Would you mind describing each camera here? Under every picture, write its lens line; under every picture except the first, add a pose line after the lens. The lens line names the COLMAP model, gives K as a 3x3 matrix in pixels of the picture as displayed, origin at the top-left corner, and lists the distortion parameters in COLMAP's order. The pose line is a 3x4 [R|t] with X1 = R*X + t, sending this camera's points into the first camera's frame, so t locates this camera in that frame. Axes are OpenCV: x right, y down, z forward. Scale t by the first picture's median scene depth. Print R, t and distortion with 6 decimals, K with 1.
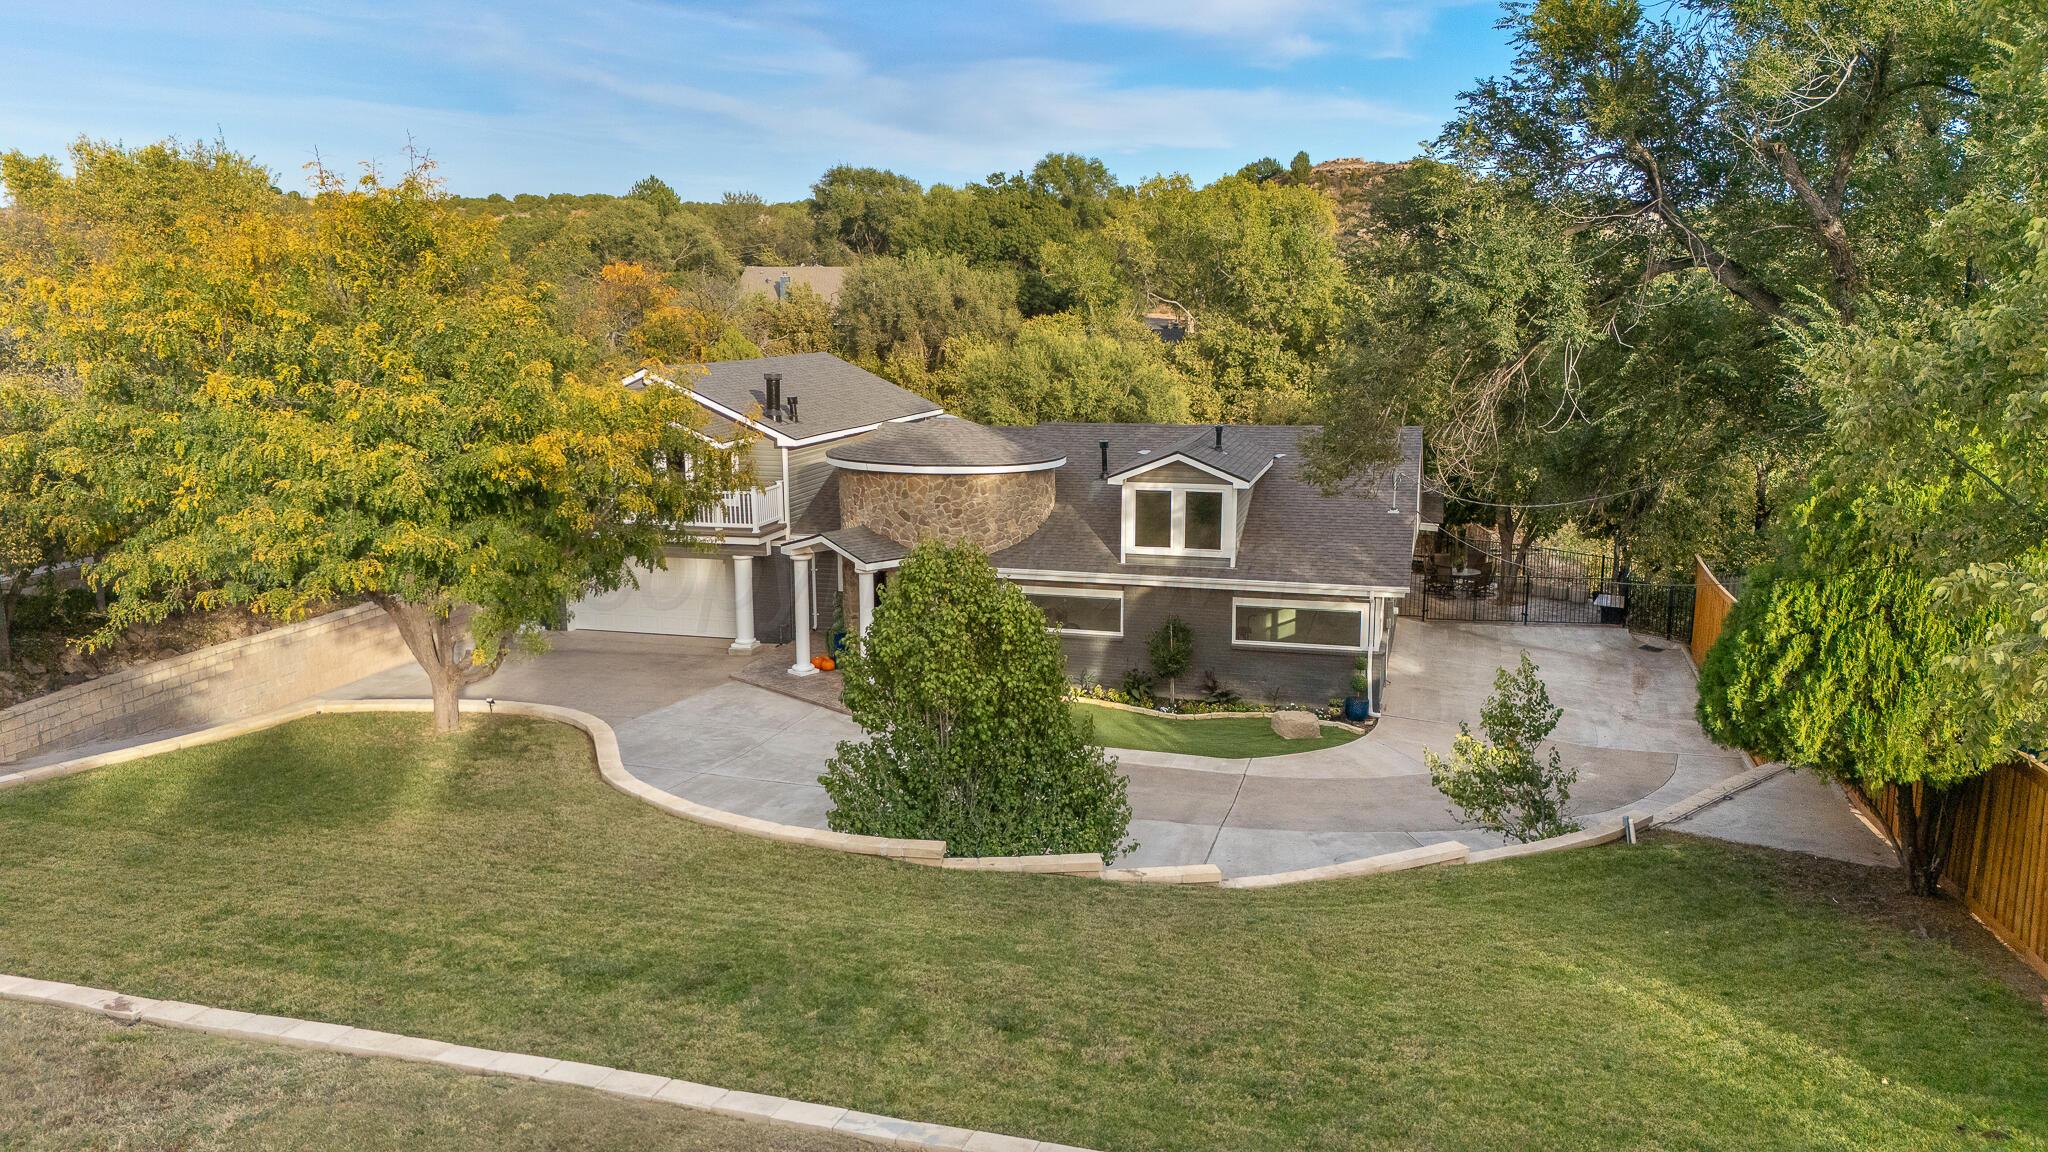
lens RADIAL K [[1508.2, 0, 1020.7], [0, 1508.2, 564.7], [0, 0, 1]] dist [0.058983, -0.047389]
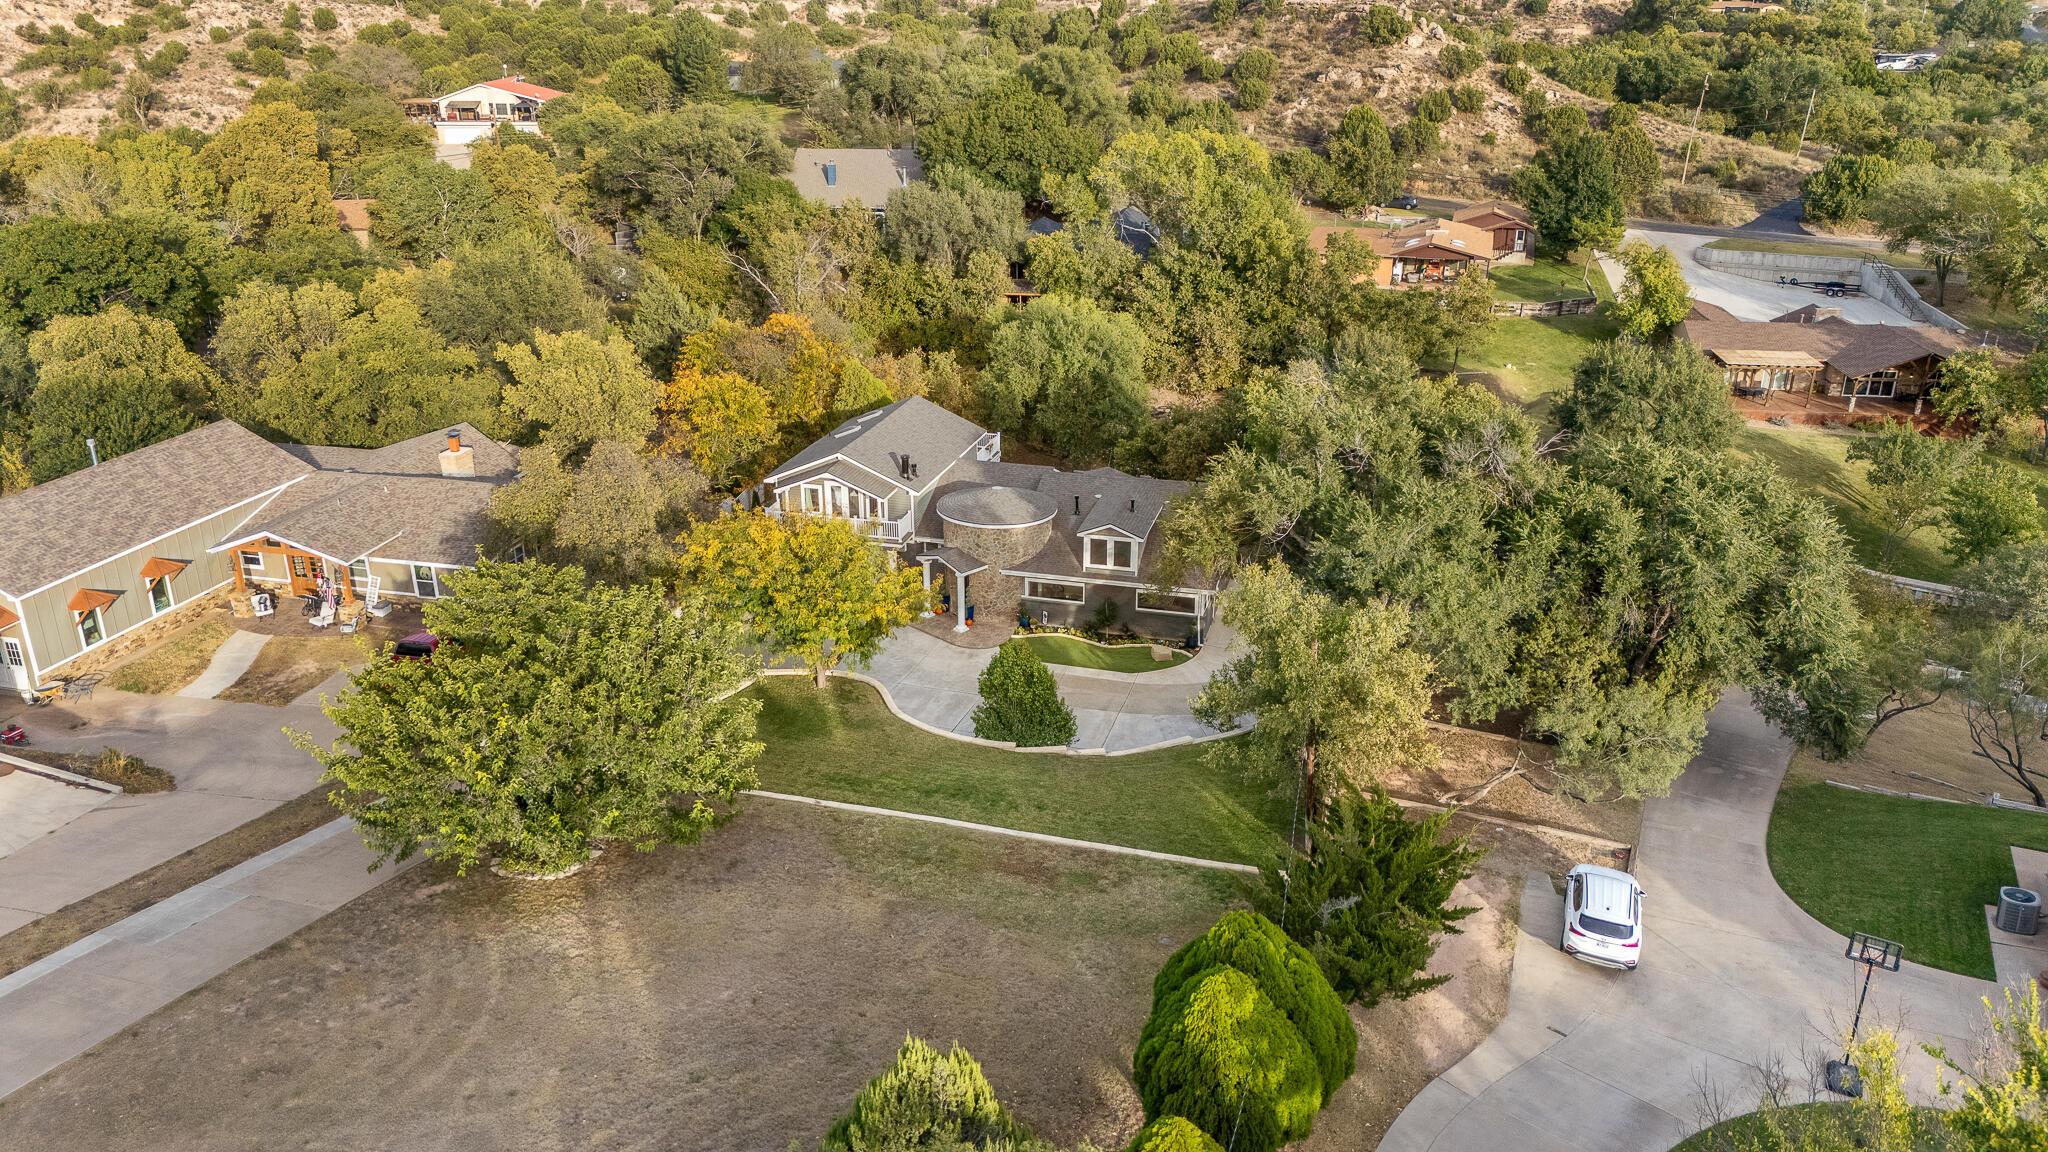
lens RADIAL K [[1508.2, 0, 1021.7], [0, 1508.2, 576.1], [0, 0, 1]] dist [0.058983, -0.047389]
pose [[0.999993, -0.002241, 0.002826, -0.024303], [0.001646, 0.980745, 0.195288, -0.398306], [-0.003210, -0.195282, 0.980742, -1.034903]]
